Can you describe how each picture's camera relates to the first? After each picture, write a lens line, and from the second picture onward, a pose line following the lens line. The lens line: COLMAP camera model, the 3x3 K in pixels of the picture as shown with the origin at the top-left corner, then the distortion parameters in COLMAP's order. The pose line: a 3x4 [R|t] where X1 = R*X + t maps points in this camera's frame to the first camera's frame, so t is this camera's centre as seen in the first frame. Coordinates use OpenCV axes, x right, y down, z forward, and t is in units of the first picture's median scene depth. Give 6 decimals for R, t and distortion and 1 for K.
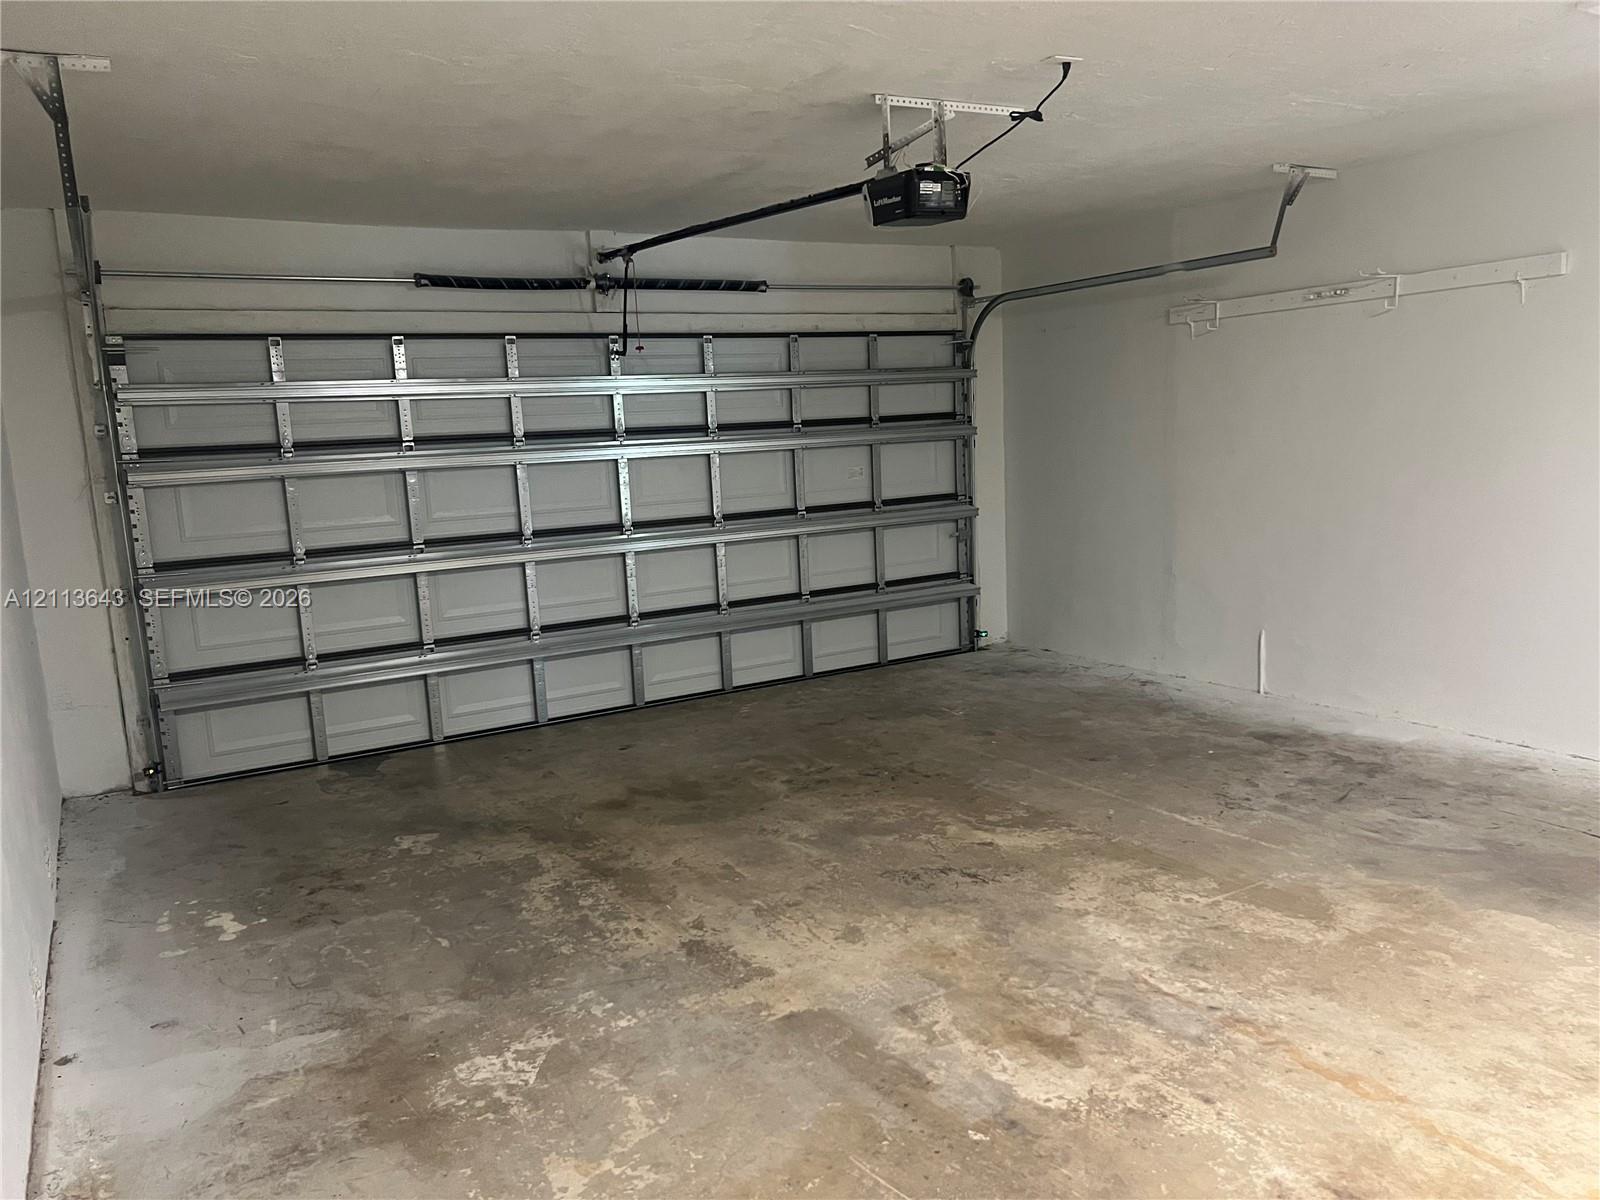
lens RADIAL K [[1201.9, 0, 807.6], [0, 1201.9, 606.1], [0, 0, 1]] dist [0.055683, -0.065940]
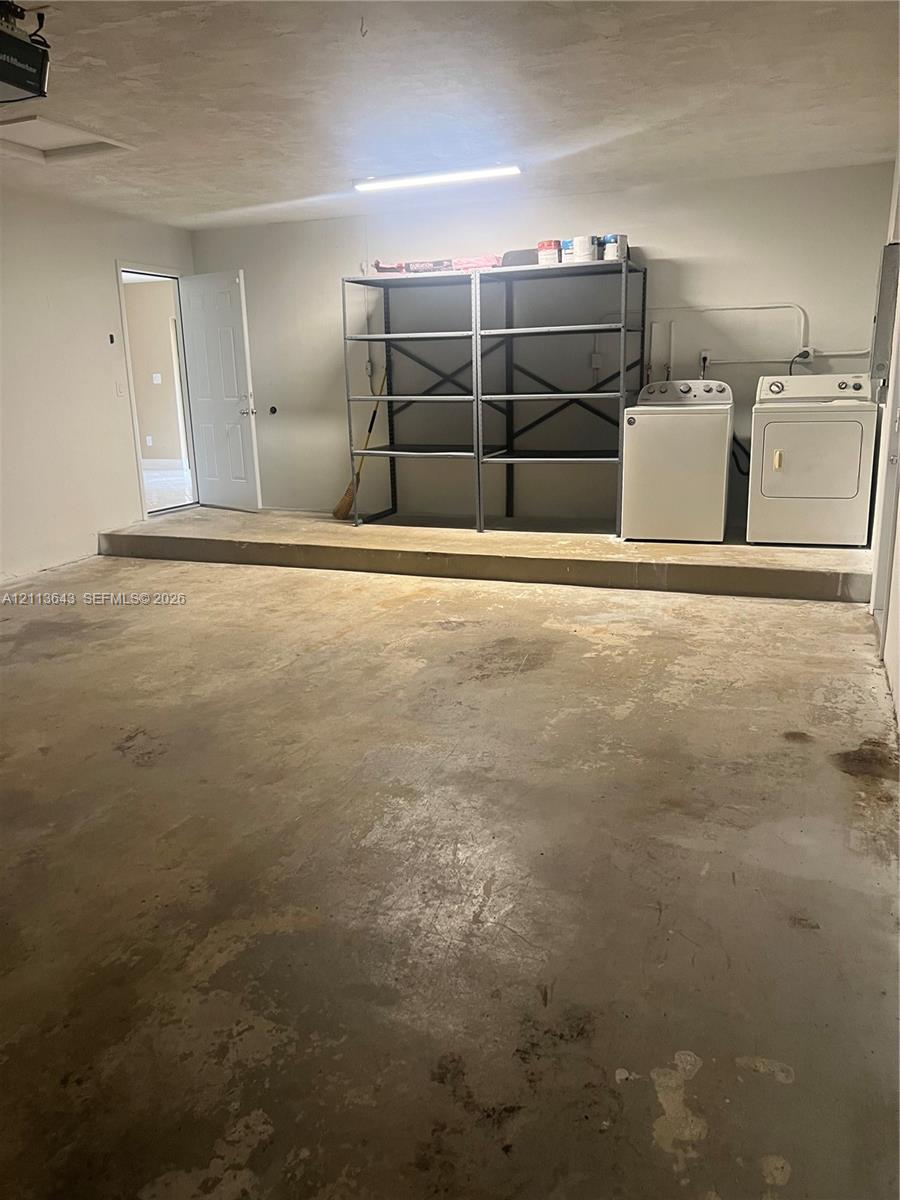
lens RADIAL K [[901.4, 0, 474.8], [0, 901.4, 581.4], [0, 0, 1]] dist [0.055683, -0.065940]
pose [[-0.629090, -0.107881, 0.769810, -0.741882], [0.176221, 0.944747, 0.276405, -0.094888], [-0.757094, 0.309540, -0.575320, 1.281973]]
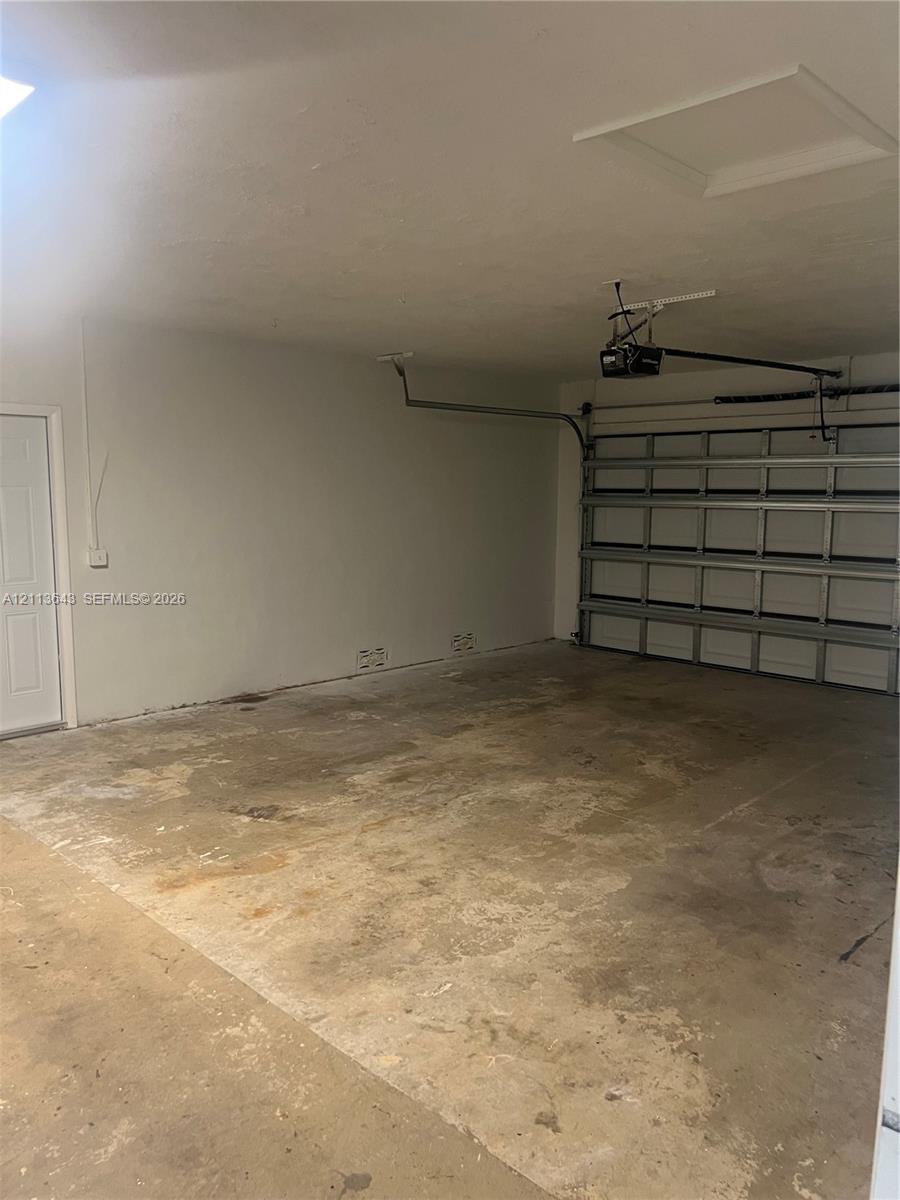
lens RADIAL K [[901.4, 0, 455.7], [0, 901.4, 590.5], [0, 0, 1]] dist [0.055683, -0.065940]
pose [[0.263312, 0.158363, -0.951624, 1.331683], [-0.174820, 0.977936, 0.114369, -0.128997], [0.948739, 0.136248, 0.285187, 0.466206]]
